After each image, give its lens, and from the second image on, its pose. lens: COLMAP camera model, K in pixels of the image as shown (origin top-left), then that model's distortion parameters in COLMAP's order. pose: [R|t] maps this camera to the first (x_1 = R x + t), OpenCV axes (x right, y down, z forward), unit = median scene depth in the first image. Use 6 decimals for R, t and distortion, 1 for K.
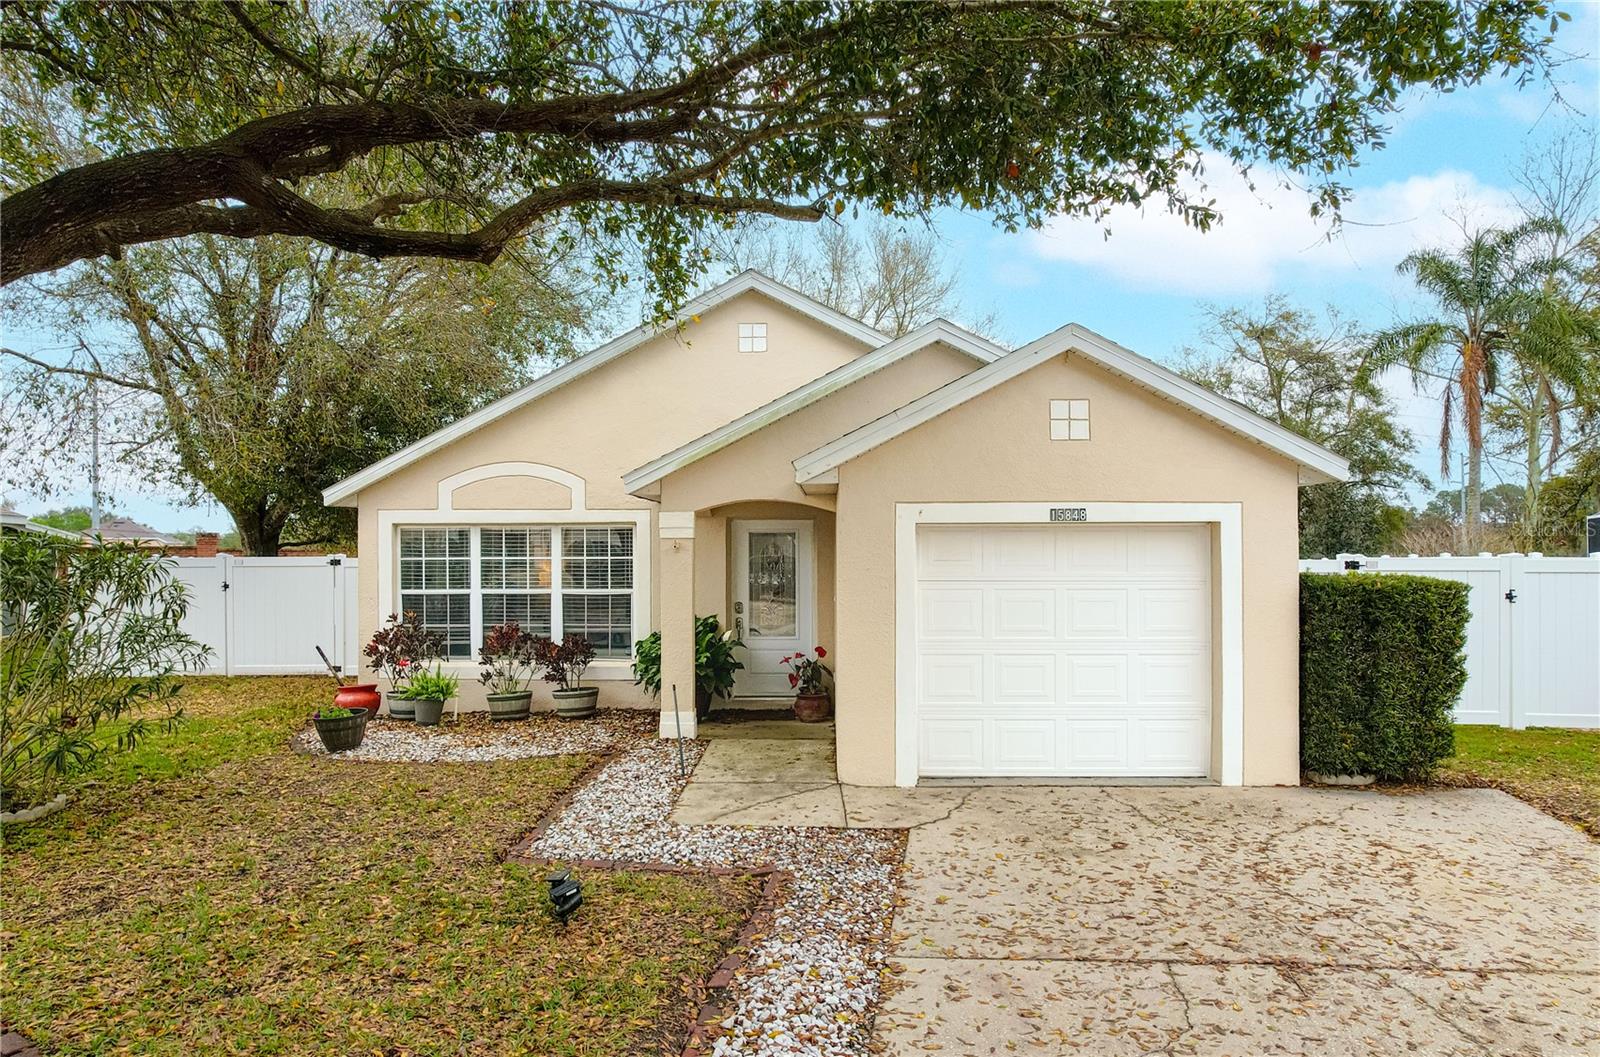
lens RADIAL K [[1067.4, 0, 768.7], [0, 1067.4, 585.3], [0, 0, 1]] dist [-0.014317, 0.023890]
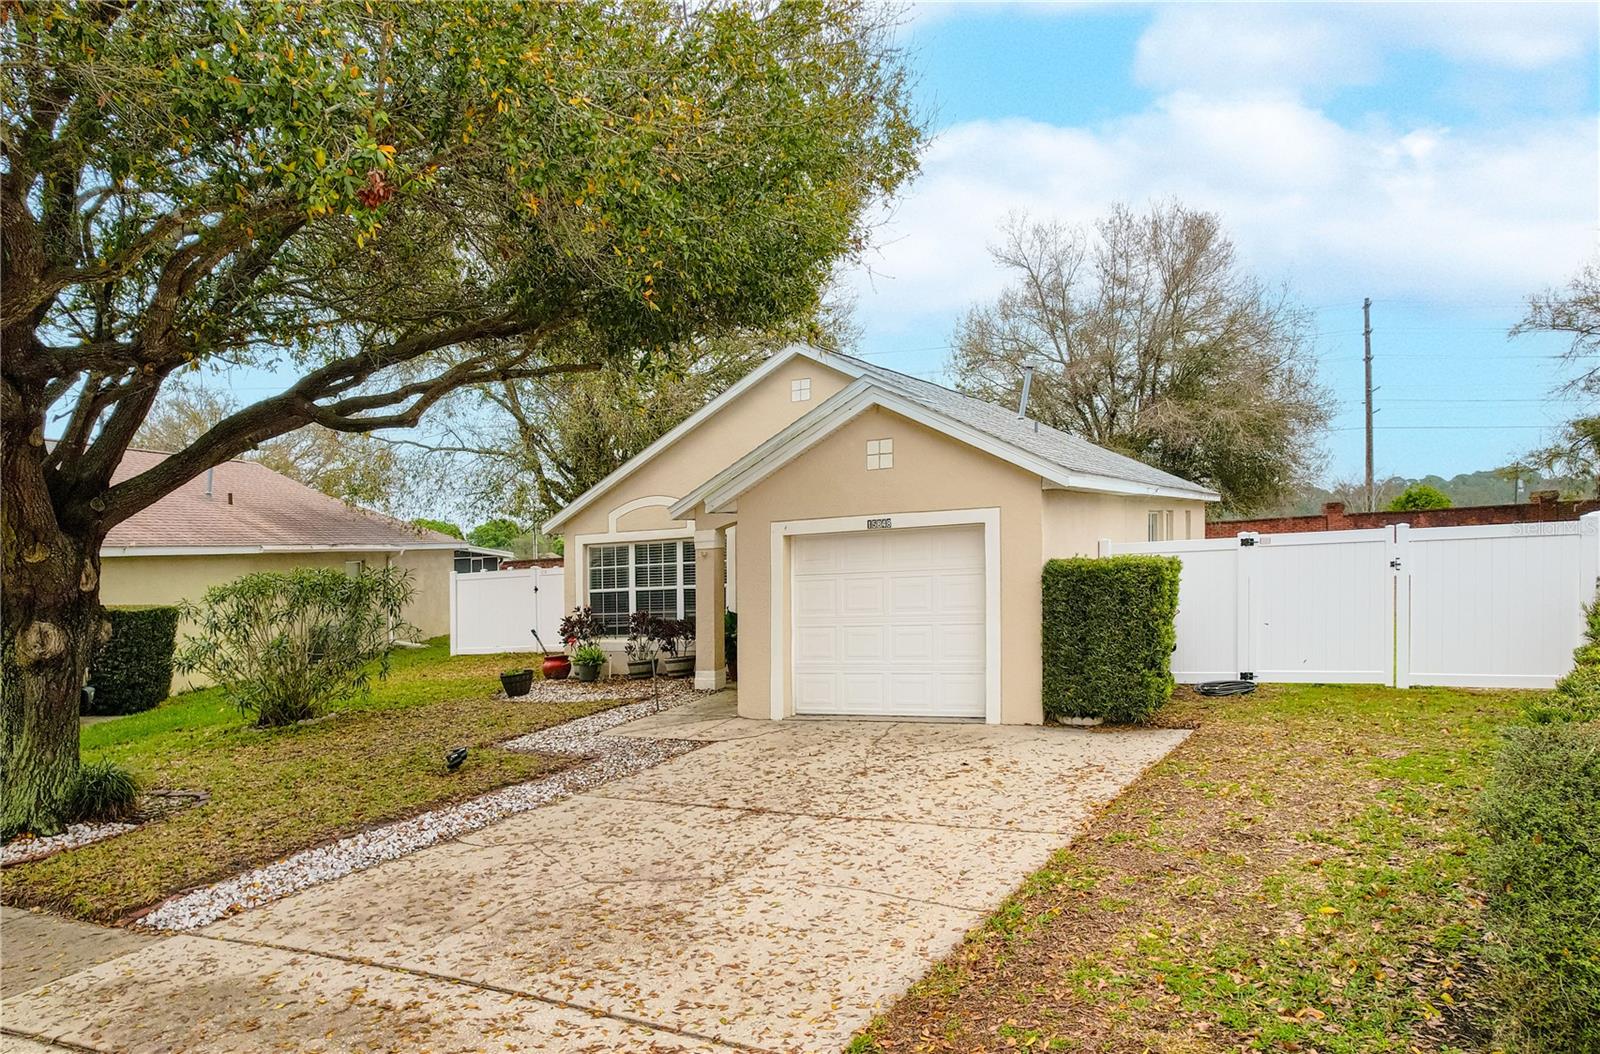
lens RADIAL K [[1067.4, 0, 764.8], [0, 1067.4, 567.5], [0, 0, 1]] dist [-0.014317, 0.023890]
pose [[0.896023, -0.041580, -0.442056, 0.619853], [0.042311, 0.999071, -0.008212, -0.004379], [0.441987, -0.011345, 0.896950, -0.241268]]
